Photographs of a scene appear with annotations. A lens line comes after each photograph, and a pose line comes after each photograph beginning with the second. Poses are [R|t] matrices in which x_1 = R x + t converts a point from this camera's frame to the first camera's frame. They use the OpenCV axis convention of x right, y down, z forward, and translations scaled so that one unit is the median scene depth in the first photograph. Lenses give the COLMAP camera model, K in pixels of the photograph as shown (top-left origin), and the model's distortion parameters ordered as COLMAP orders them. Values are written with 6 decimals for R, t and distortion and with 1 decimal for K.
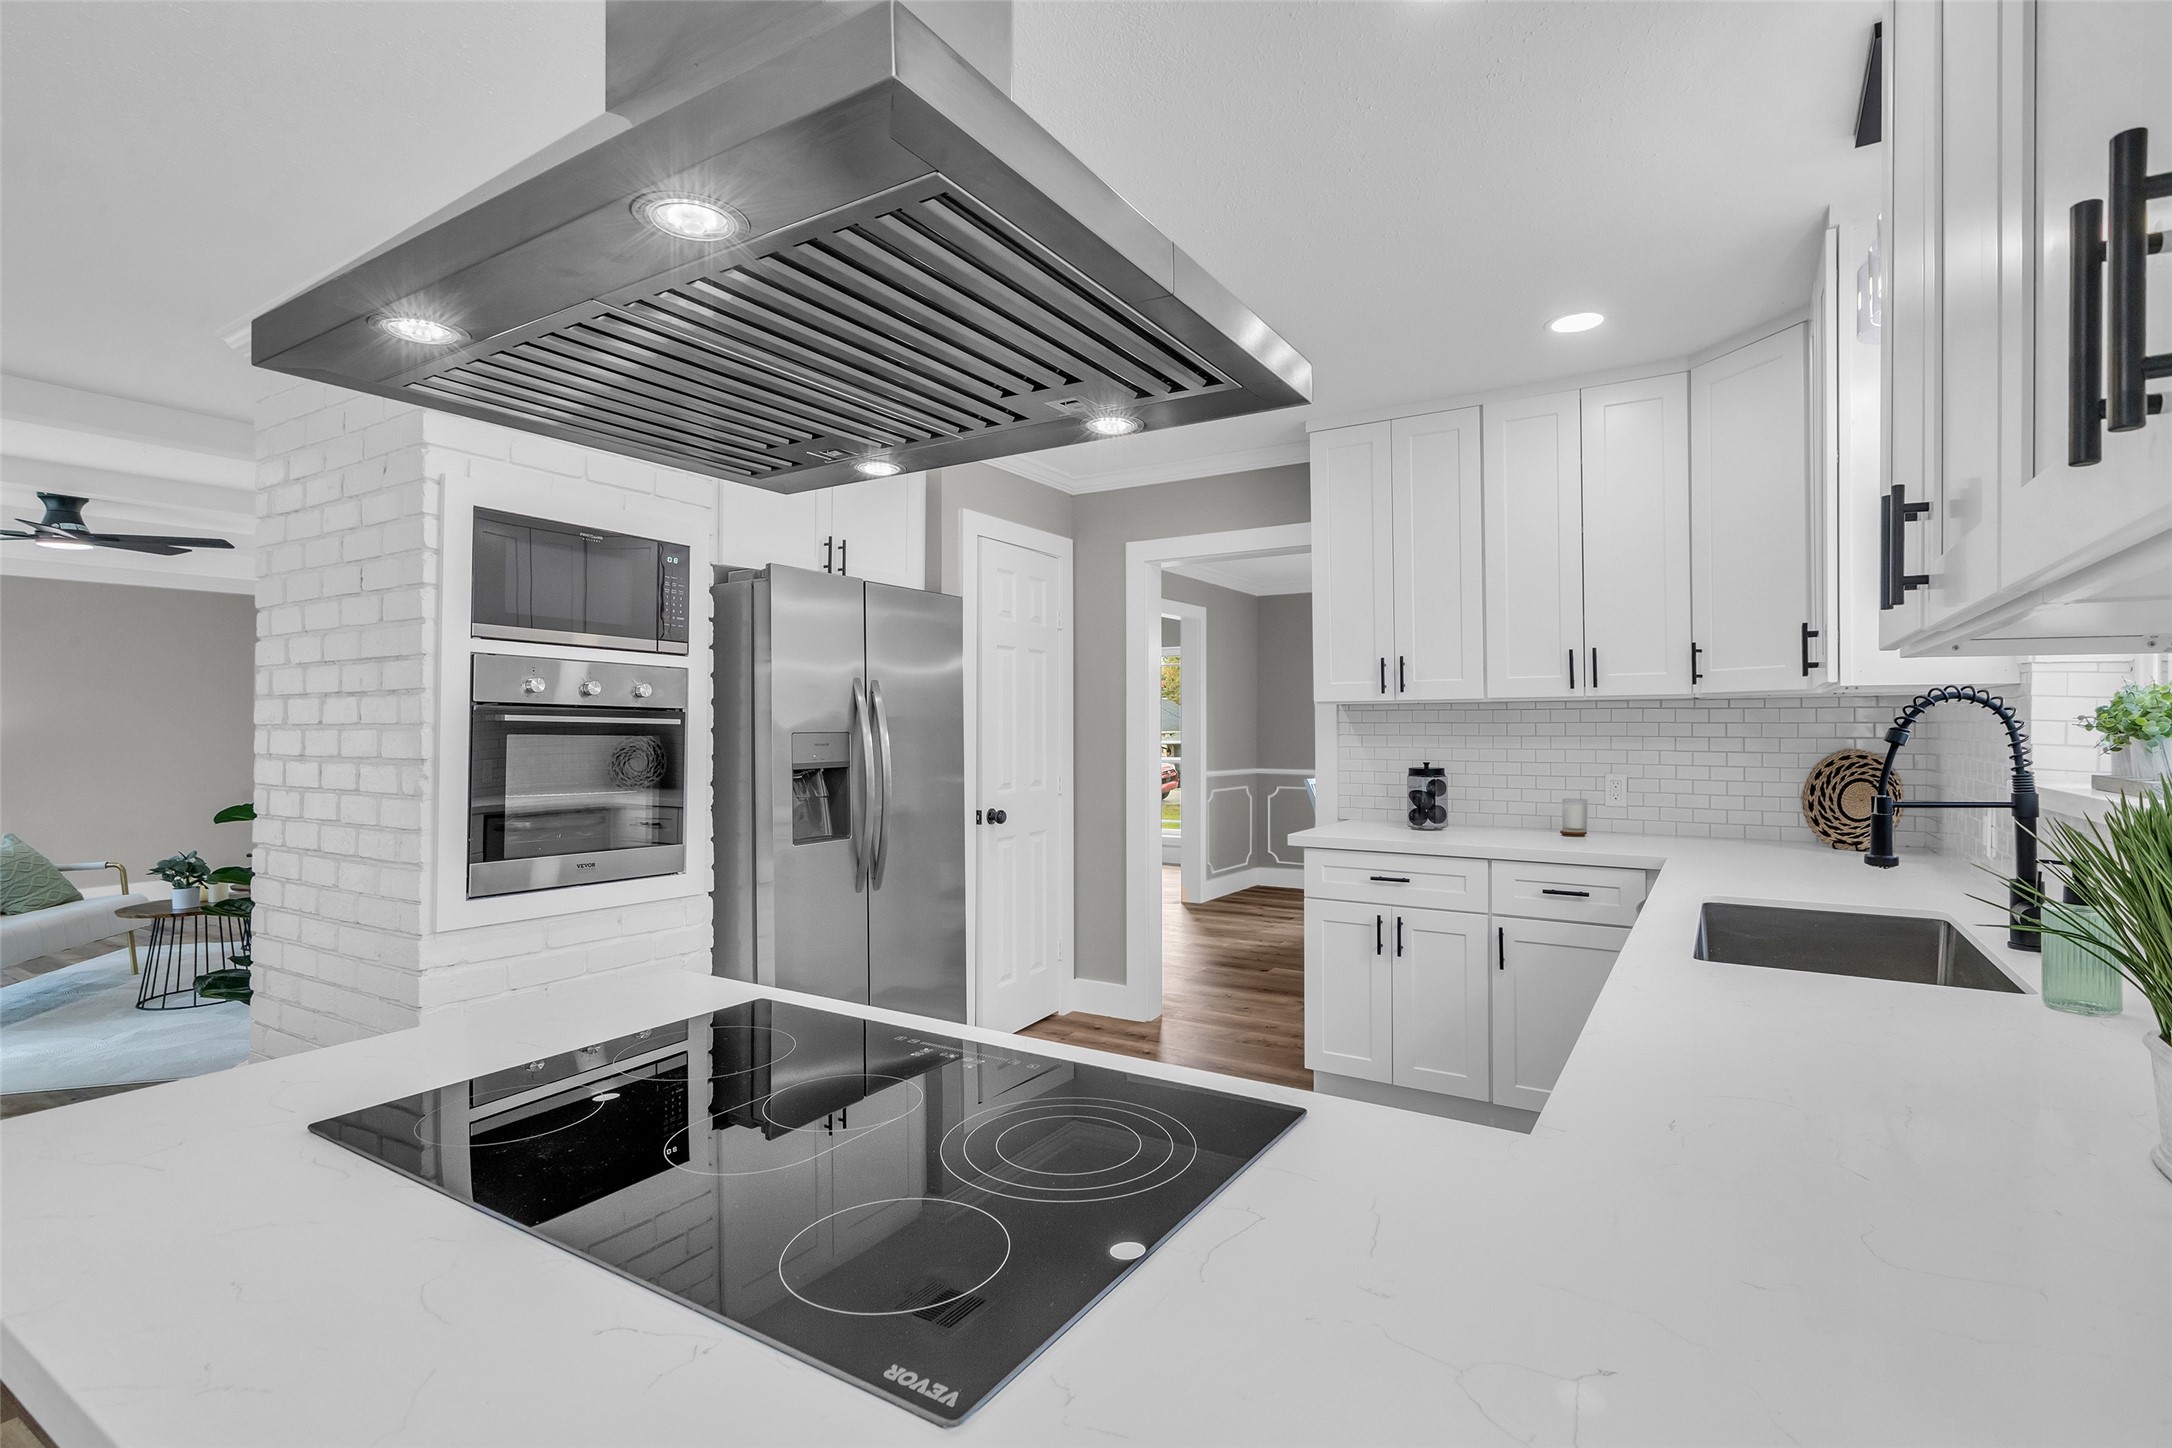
lens RADIAL K [[1030.4, 0, 1094.5], [0, 1030.4, 717.7], [0, 0, 1]] dist [0.000012, 0.000020]
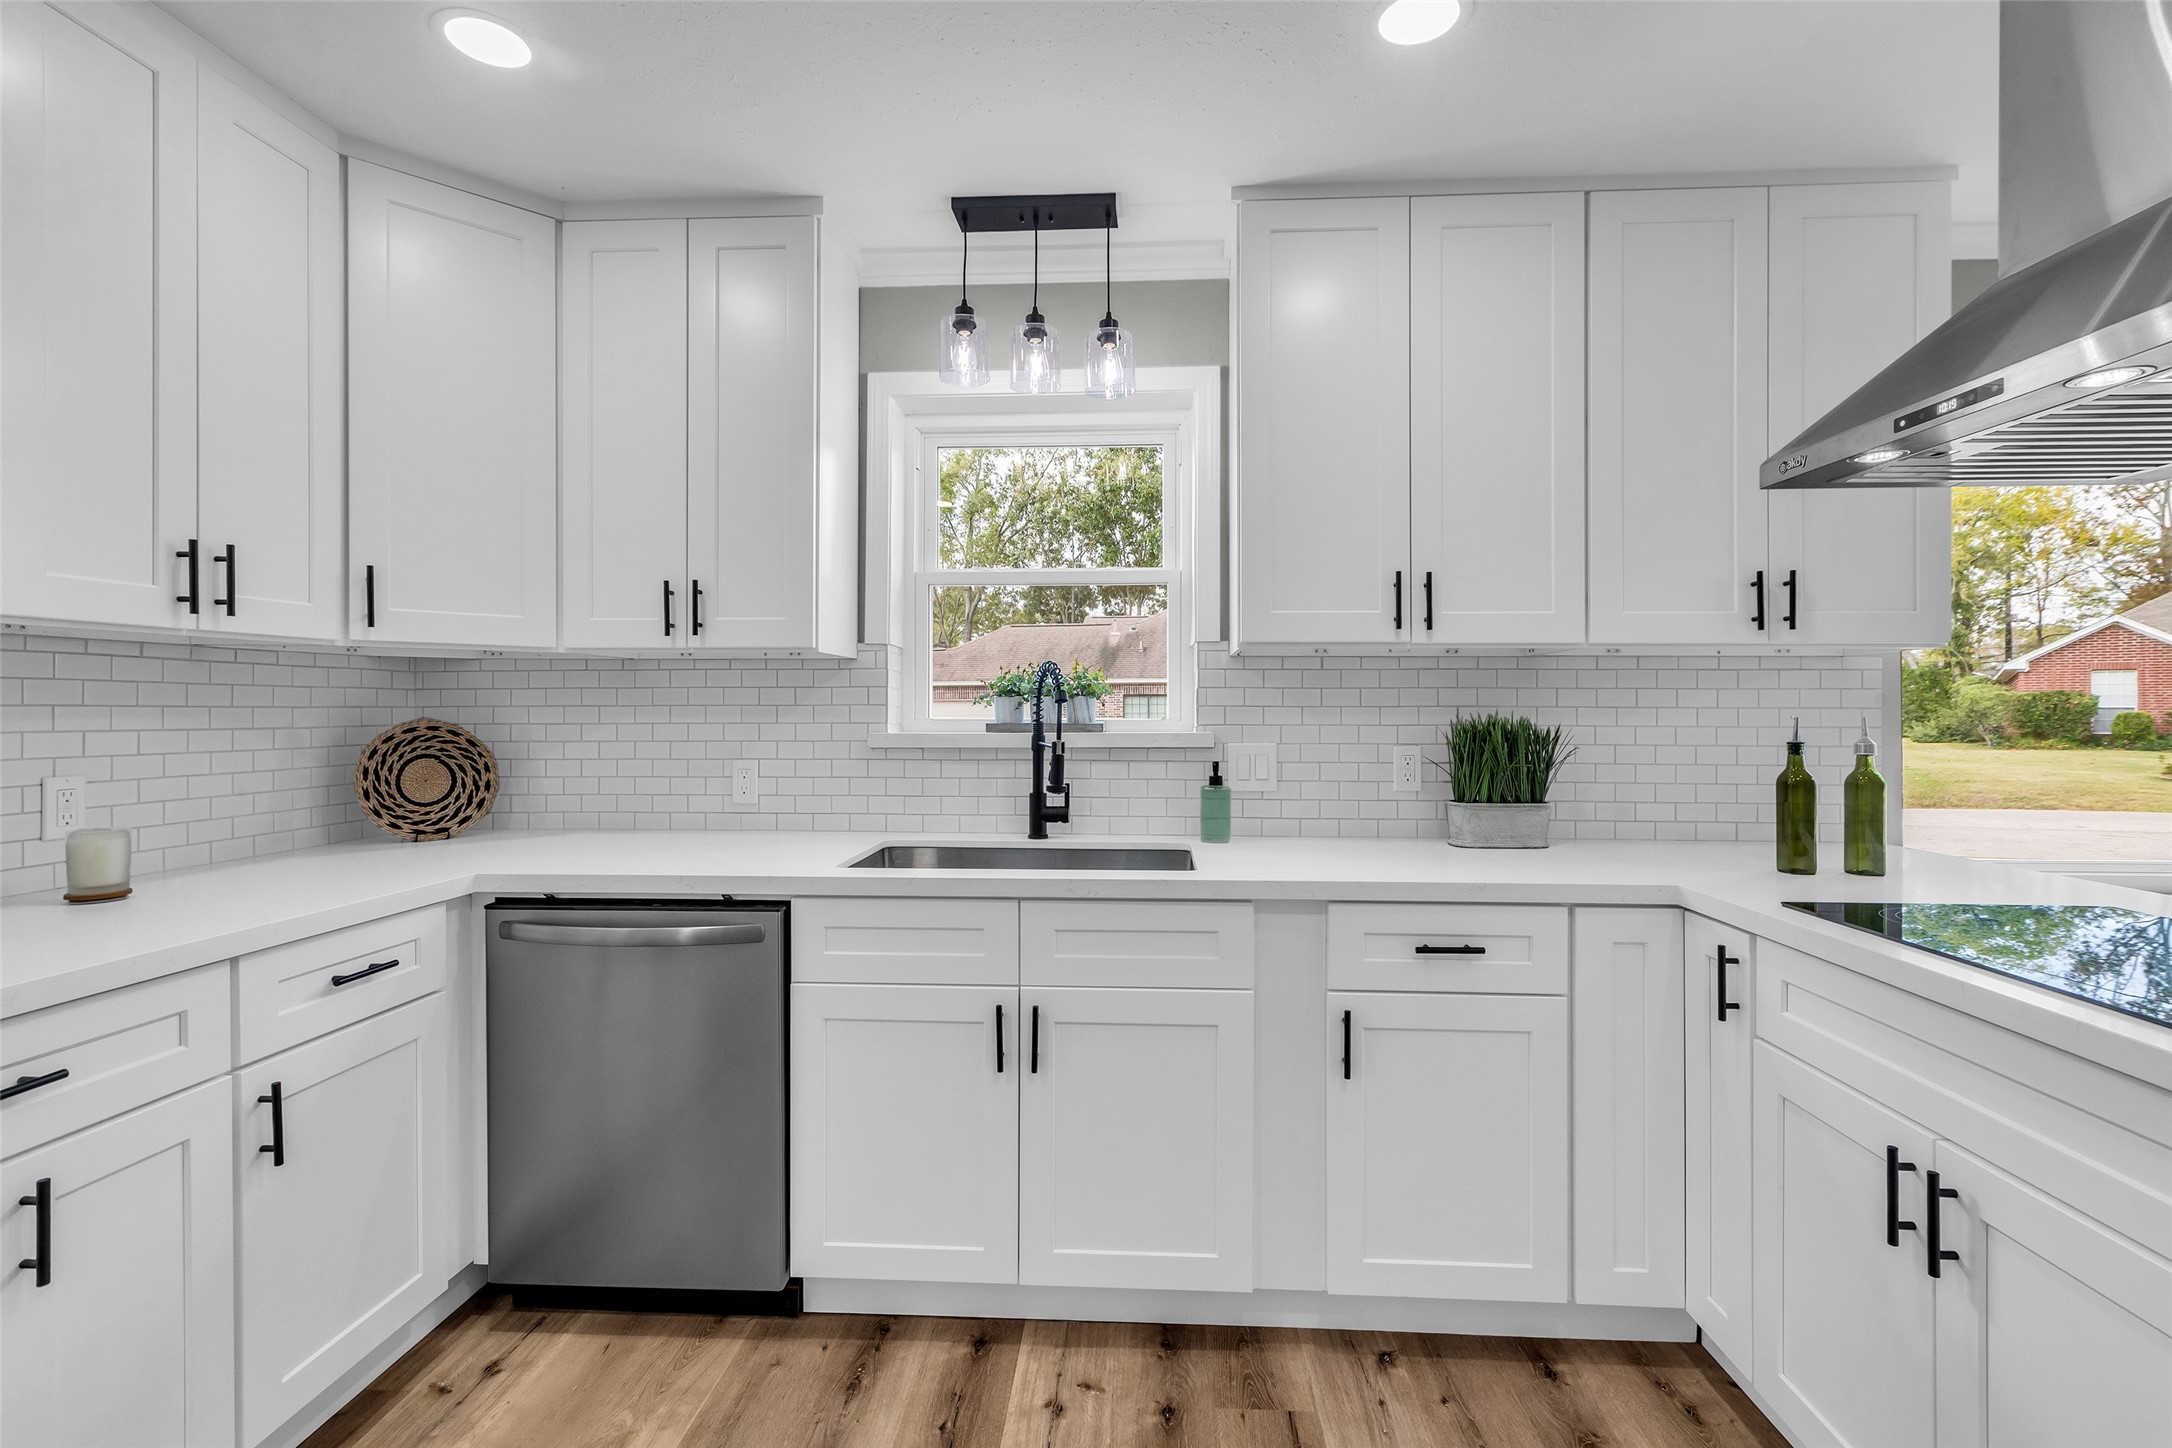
lens RADIAL K [[989.4, 0, 1099.7], [0, 989.4, 717.8], [0, 0, 1]] dist [0.000173, 0.000048]
pose [[-0.476735, -0.005672, 0.879029, -0.231568], [-0.002507, 0.999984, 0.005093, 0.022684], [-0.879043, 0.000224, -0.476742, 0.875054]]
